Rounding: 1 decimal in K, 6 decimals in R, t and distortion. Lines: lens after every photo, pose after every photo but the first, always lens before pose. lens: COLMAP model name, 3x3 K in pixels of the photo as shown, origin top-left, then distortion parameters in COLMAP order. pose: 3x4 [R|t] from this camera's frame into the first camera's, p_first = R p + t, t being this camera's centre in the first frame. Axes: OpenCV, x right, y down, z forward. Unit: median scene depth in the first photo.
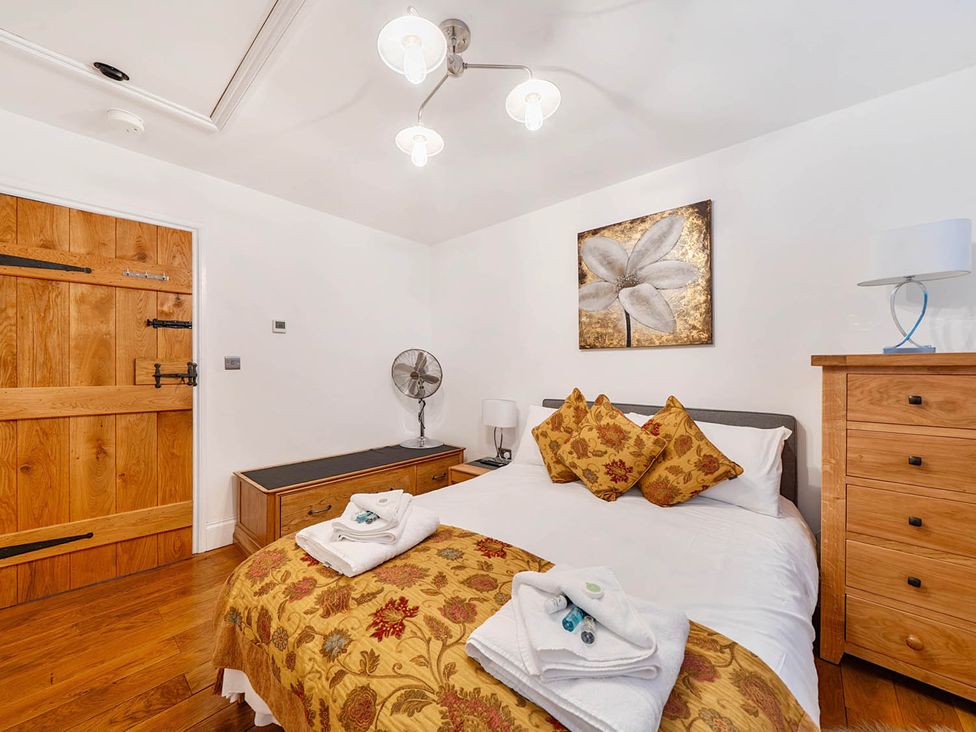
lens RADIAL K [[379.5, 0, 490.8], [0, 379.5, 368.3], [0, 0, 1]] dist [0.000141, 0.000041]
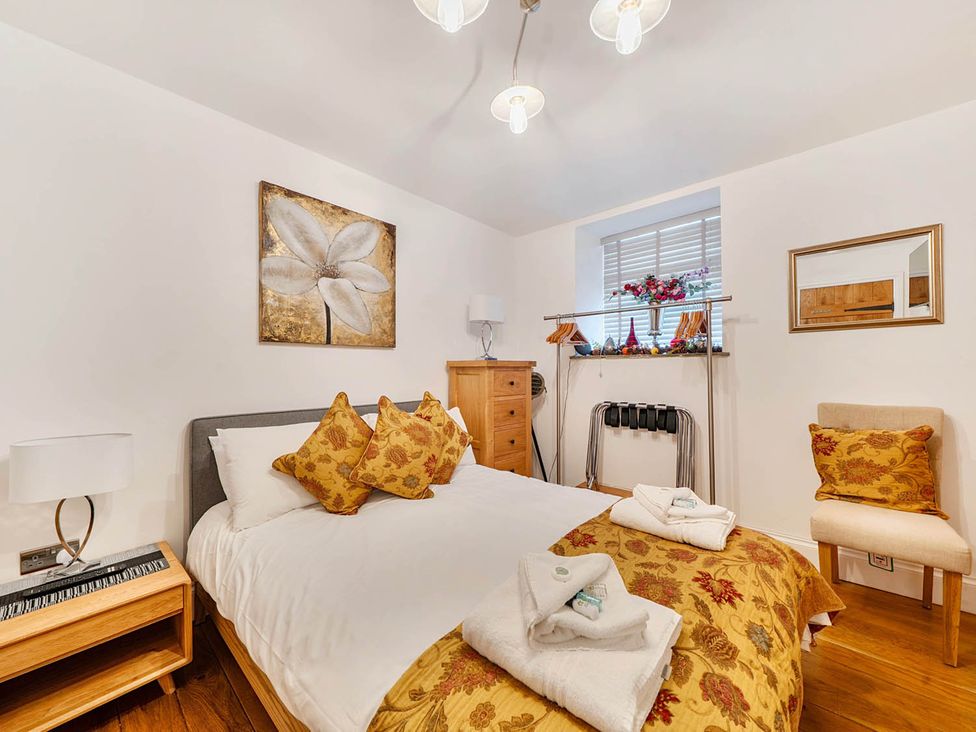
lens RADIAL K [[365.4, 0, 489.4], [0, 365.4, 368.3], [0, 0, 1]] dist [-0.003258, -0.000182]
pose [[0.020965, -0.001445, 0.999779, -0.534481], [-0.000066, 0.999999, 0.001447, -0.000048], [-0.999780, -0.000097, 0.020965, 0.650709]]
